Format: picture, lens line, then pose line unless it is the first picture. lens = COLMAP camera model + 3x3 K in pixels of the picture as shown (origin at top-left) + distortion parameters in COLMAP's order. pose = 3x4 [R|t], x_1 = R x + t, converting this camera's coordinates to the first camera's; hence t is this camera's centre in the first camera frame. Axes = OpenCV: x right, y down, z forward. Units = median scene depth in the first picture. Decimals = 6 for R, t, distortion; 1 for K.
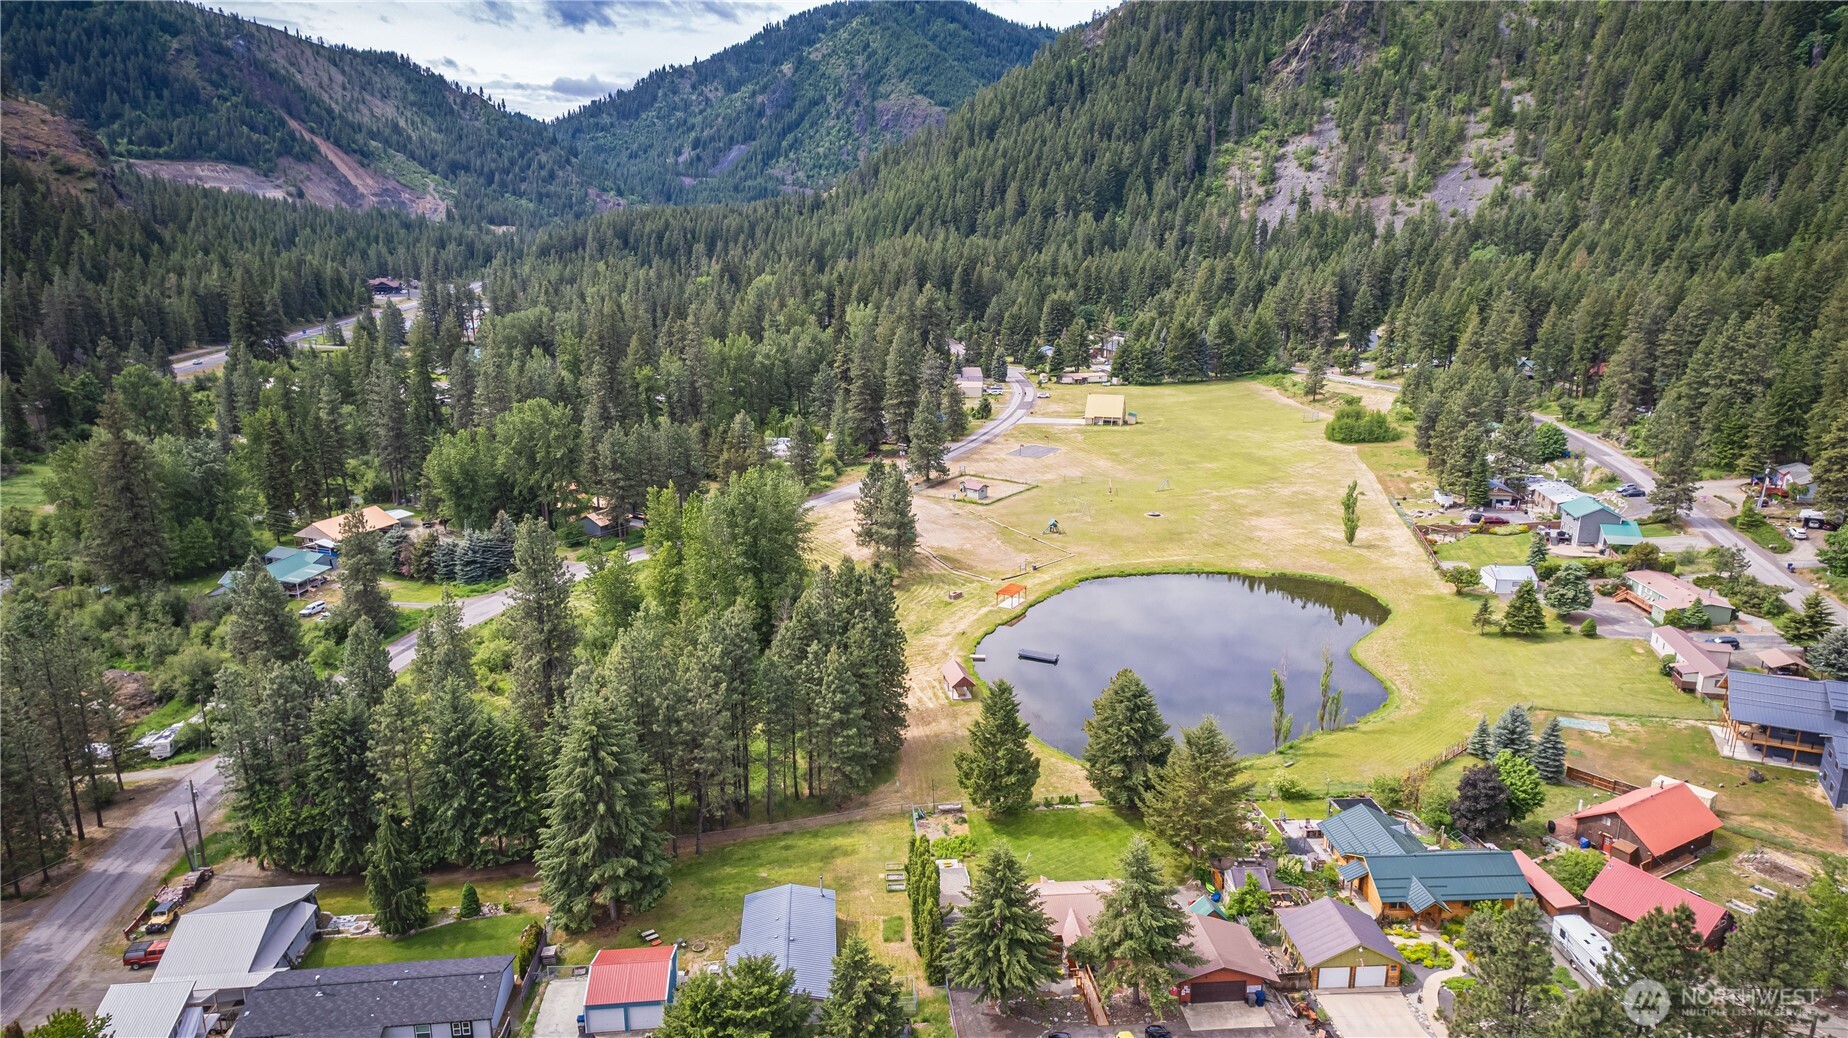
lens RADIAL K [[1155.0, 0, 917.7], [0, 1155.0, 530.3], [0, 0, 1]] dist [0.070606, -0.053217]
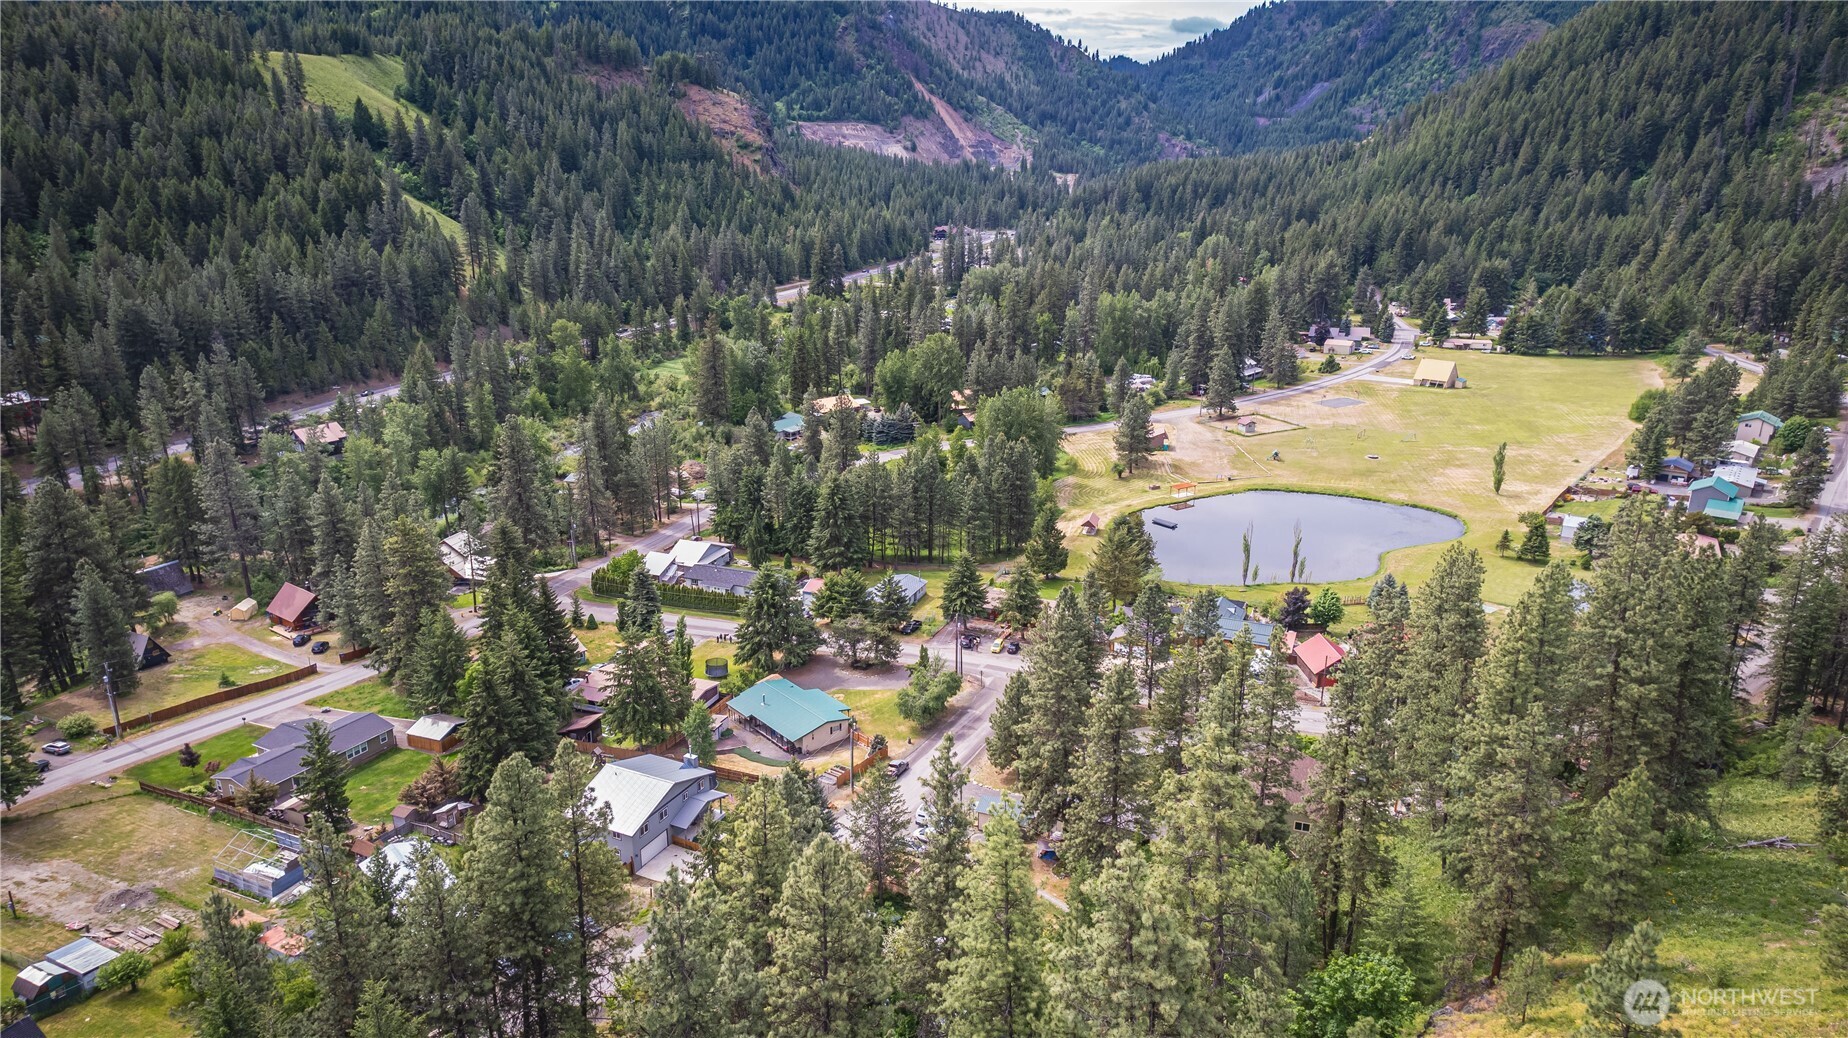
lens RADIAL K [[1155.0, 0, 917.7], [0, 1155.0, 530.3], [0, 0, 1]] dist [0.070606, -0.053217]
pose [[0.883590, 0.145289, -0.445152, 0.111416], [-0.121289, 0.989215, 0.082112, 0.006915], [0.452281, -0.018561, 0.891683, -0.115916]]
